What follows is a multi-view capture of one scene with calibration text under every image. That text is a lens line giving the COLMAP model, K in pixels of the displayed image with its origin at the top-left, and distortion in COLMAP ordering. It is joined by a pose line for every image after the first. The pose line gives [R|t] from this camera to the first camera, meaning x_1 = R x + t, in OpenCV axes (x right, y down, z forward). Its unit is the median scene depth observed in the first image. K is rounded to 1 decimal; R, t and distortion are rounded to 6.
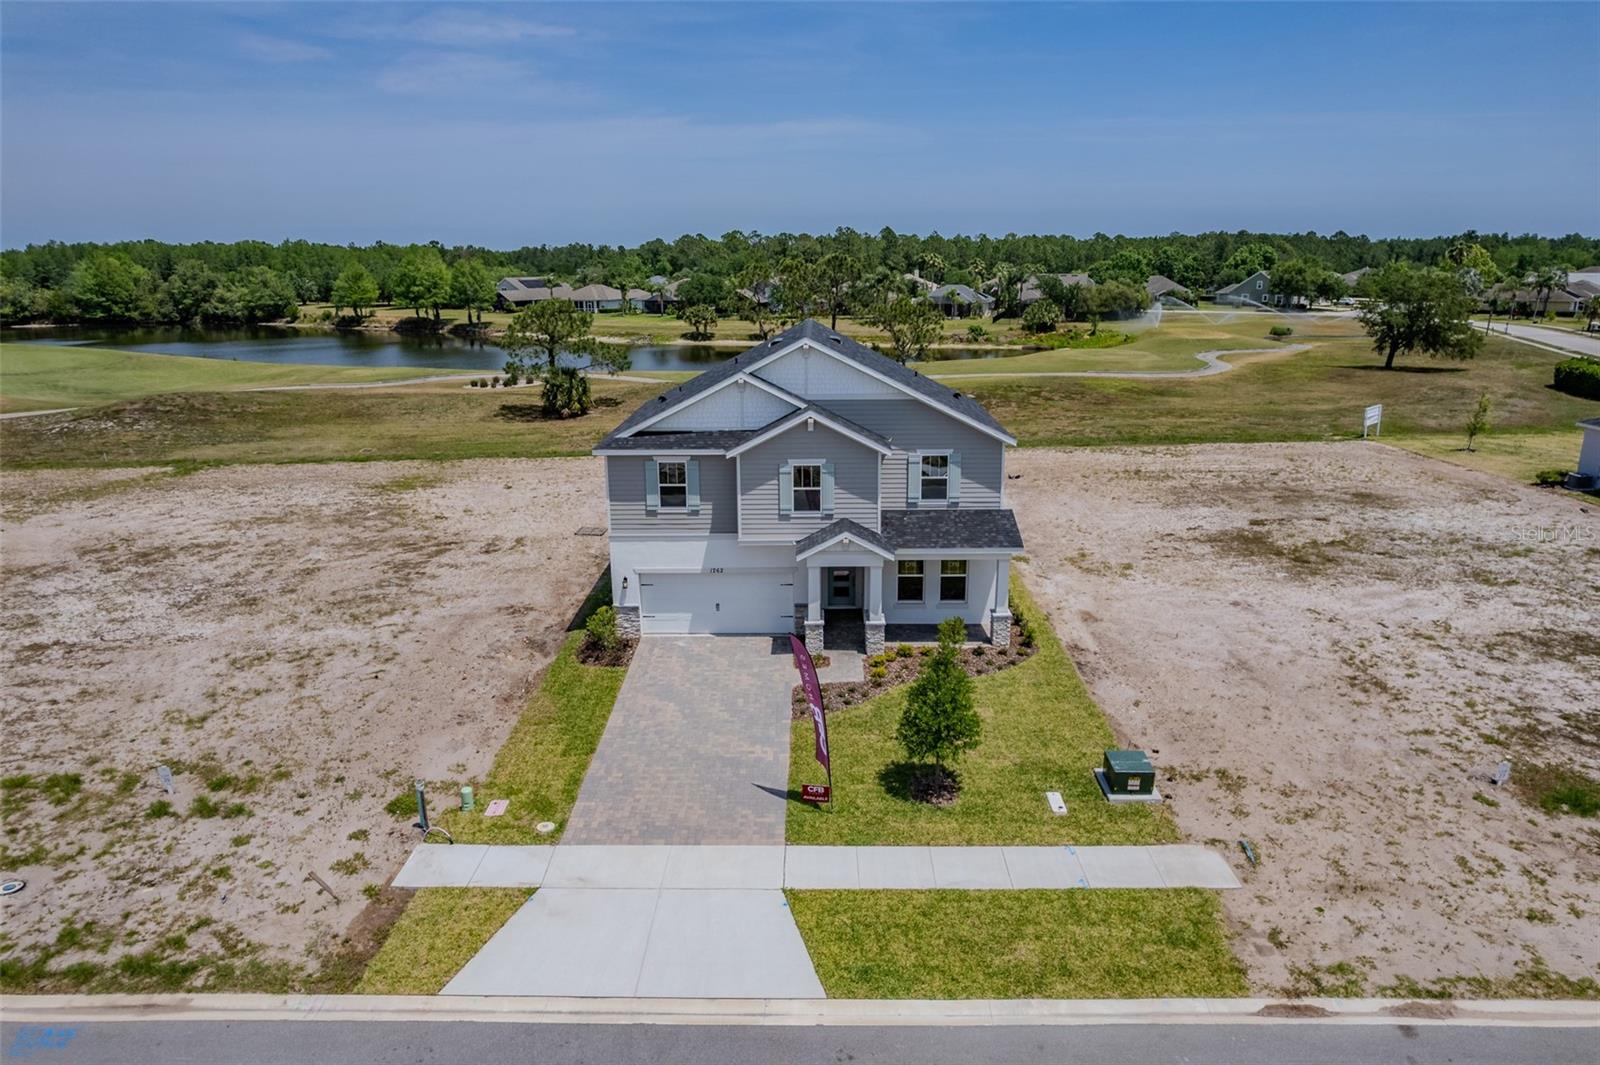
lens RADIAL K [[1023.8, 0, 805.8], [0, 1023.8, 530.3], [0, 0, 1]] dist [-0.075868, 0.069186]
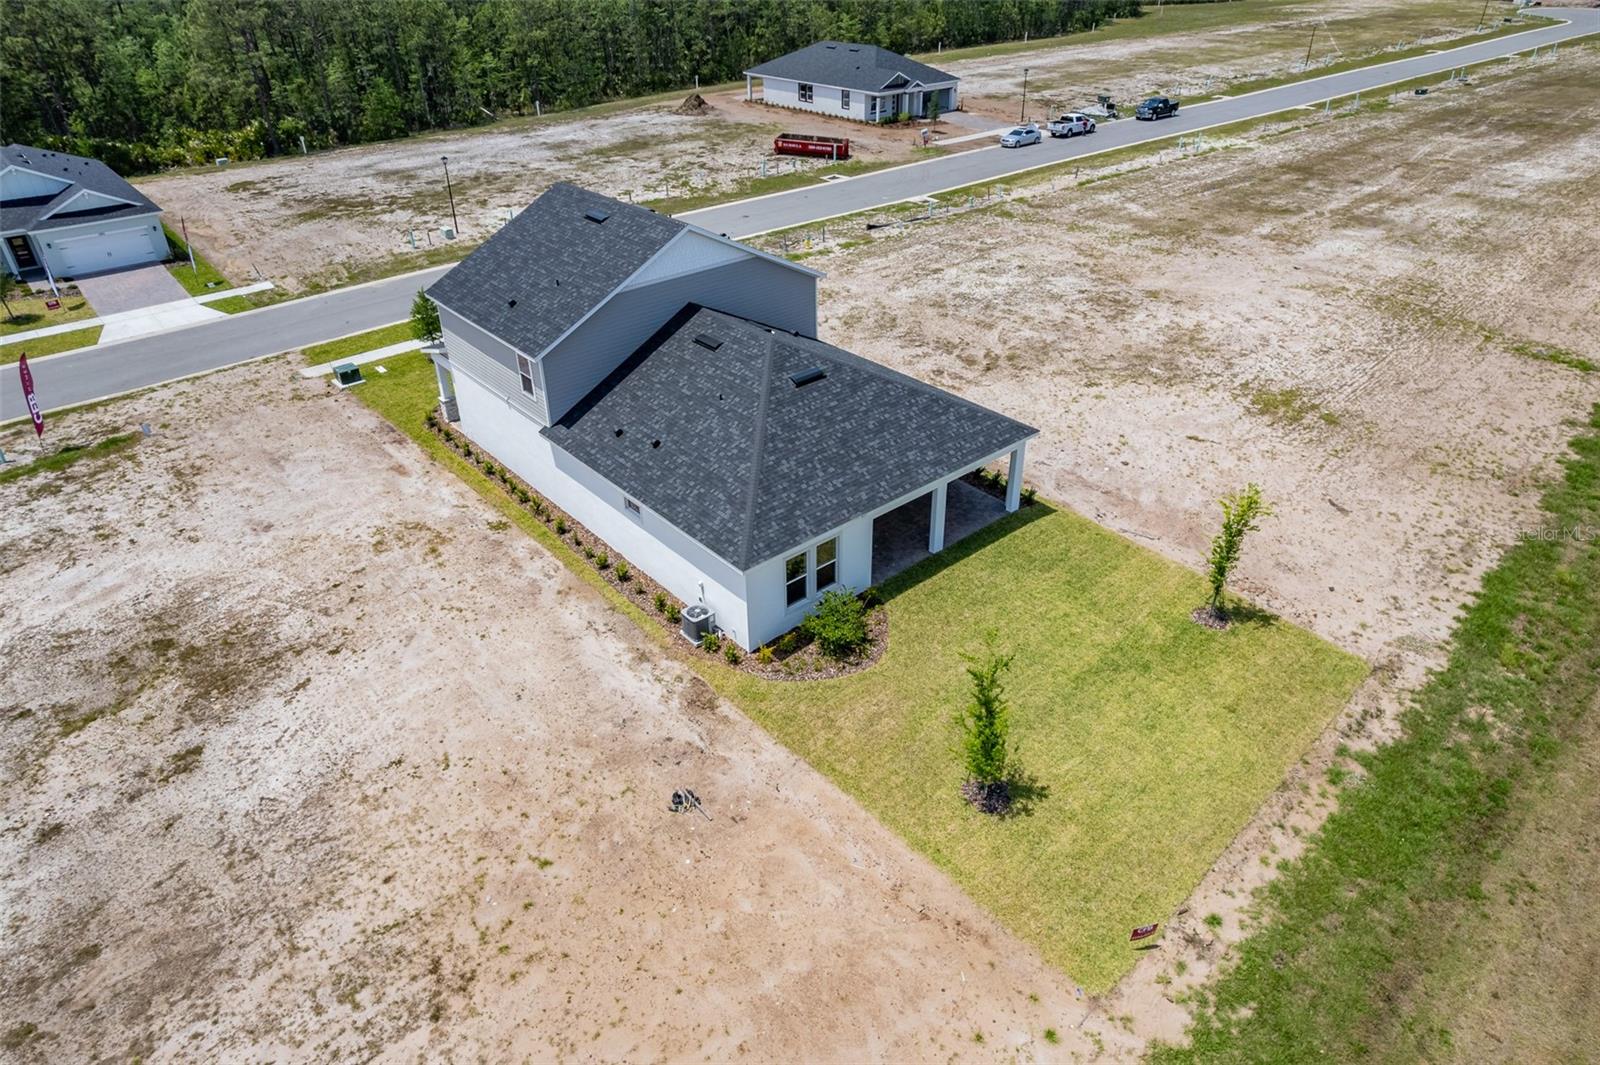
lens RADIAL K [[1023.8, 0, 805.8], [0, 1023.8, 530.3], [0, 0, 1]] dist [-0.075868, 0.069186]
pose [[-0.747520, 0.365234, -0.554814, 0.627371], [-0.156161, 0.715219, 0.681231, -0.770158], [0.645622, 0.595874, -0.477605, 1.984460]]
